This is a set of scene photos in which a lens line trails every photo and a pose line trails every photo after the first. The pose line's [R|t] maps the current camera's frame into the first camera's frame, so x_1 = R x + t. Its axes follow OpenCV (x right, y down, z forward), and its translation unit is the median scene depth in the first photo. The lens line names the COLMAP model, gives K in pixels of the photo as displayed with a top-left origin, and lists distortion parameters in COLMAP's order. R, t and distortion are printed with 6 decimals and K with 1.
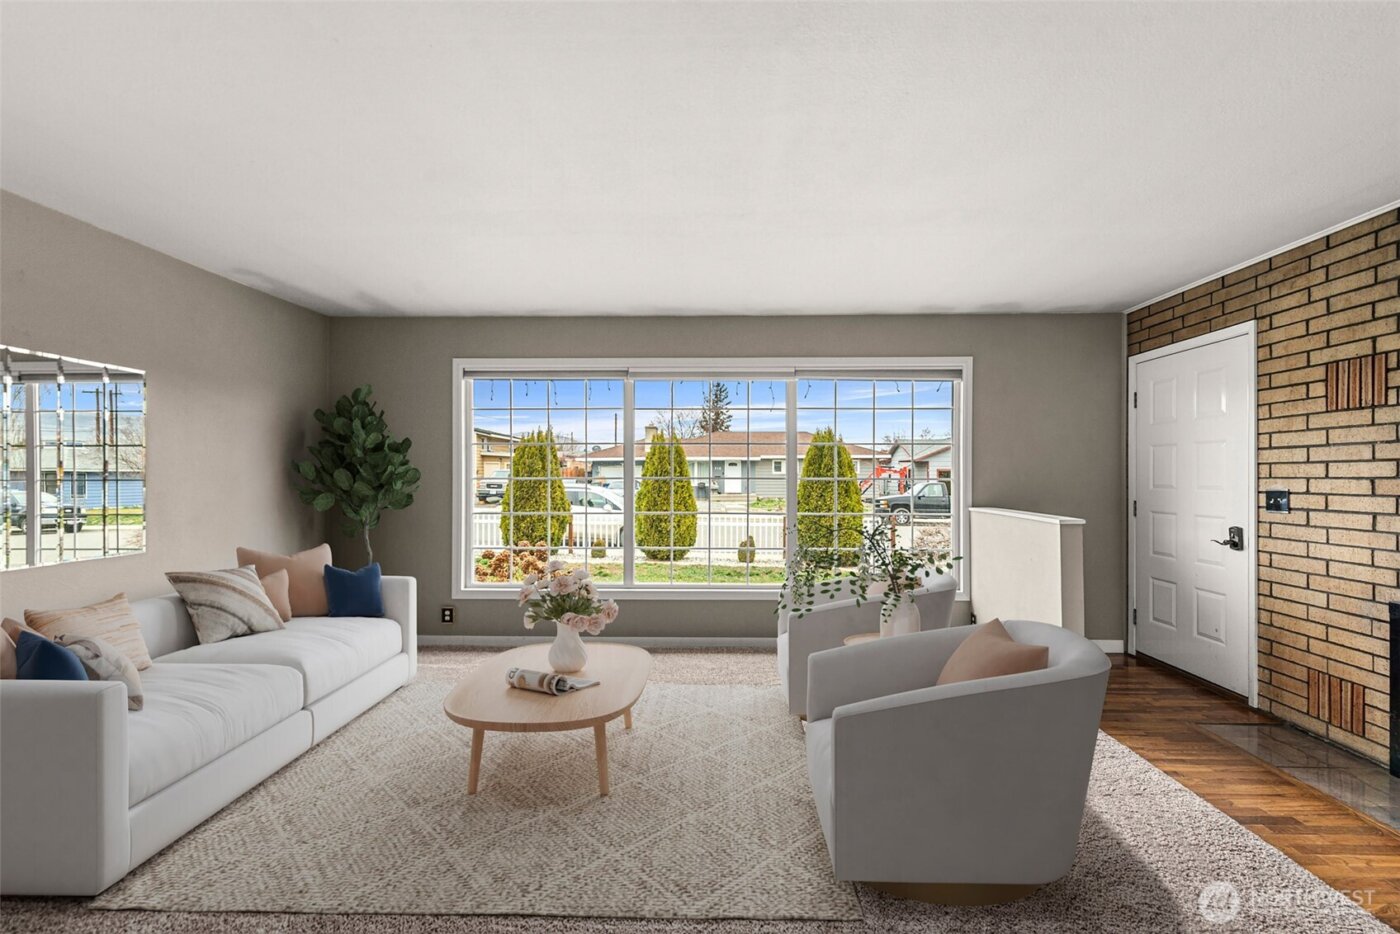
lens RADIAL K [[613.2, 0, 706.3], [0, 613.2, 472.3], [0, 0, 1]] dist [-0.001435, -0.000152]
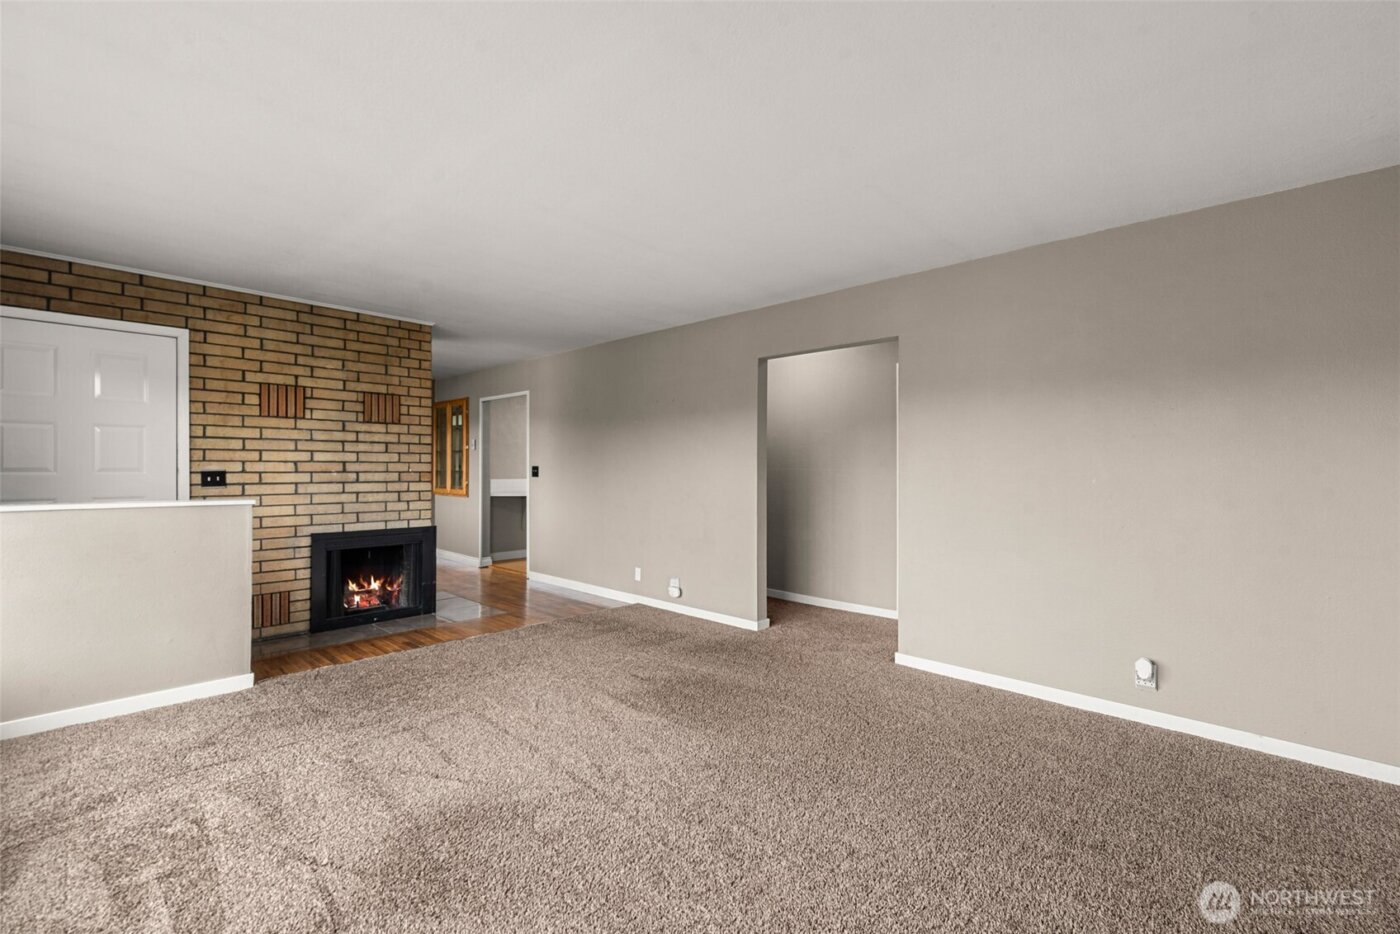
lens RADIAL K [[613.2, 0, 701.6], [0, 613.2, 470.1], [0, 0, 1]] dist [-0.001435, -0.000152]
pose [[-0.748020, -0.004170, 0.663663, -0.750014], [-0.007159, 0.999973, -0.001786, 0.025429], [-0.663638, -0.006088, -0.748029, 1.395259]]
